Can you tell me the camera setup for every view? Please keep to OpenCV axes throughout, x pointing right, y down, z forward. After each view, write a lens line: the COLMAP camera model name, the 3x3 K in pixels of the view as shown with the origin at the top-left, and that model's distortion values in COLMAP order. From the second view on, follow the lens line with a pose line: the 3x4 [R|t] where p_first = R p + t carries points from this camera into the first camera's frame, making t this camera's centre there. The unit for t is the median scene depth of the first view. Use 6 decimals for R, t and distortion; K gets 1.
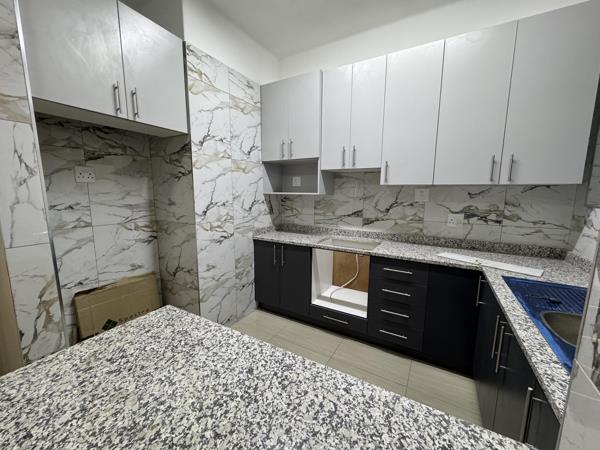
lens RADIAL K [[237.7, 0, 301.0], [0, 237.7, 226.4], [0, 0, 1]] dist [-0.001029, 0.000424]
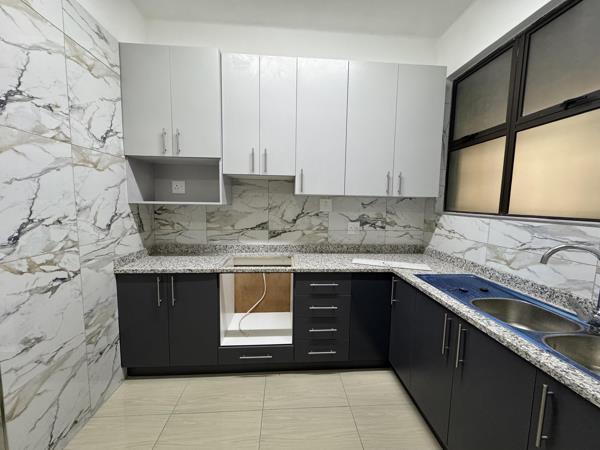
lens RADIAL K [[237.7, 0, 299.9], [0, 237.7, 225.4], [0, 0, 1]] dist [-0.001029, 0.000424]
pose [[0.827348, -0.048031, 0.559633, -0.175863], [0.072040, 0.997182, -0.020918, -0.033067], [-0.557051, 0.057622, 0.828477, 0.227226]]
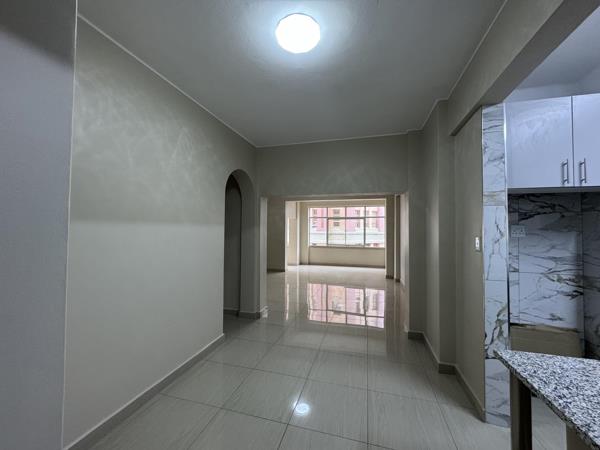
lens RADIAL K [[237.7, 0, 299.6], [0, 237.7, 224.6], [0, 0, 1]] dist [-0.001029, 0.000424]
pose [[0.244114, -0.028054, -0.969341, 0.046323], [-0.151118, 0.986270, -0.066600, 0.008965], [0.957900, 0.162743, 0.236523, -0.384909]]
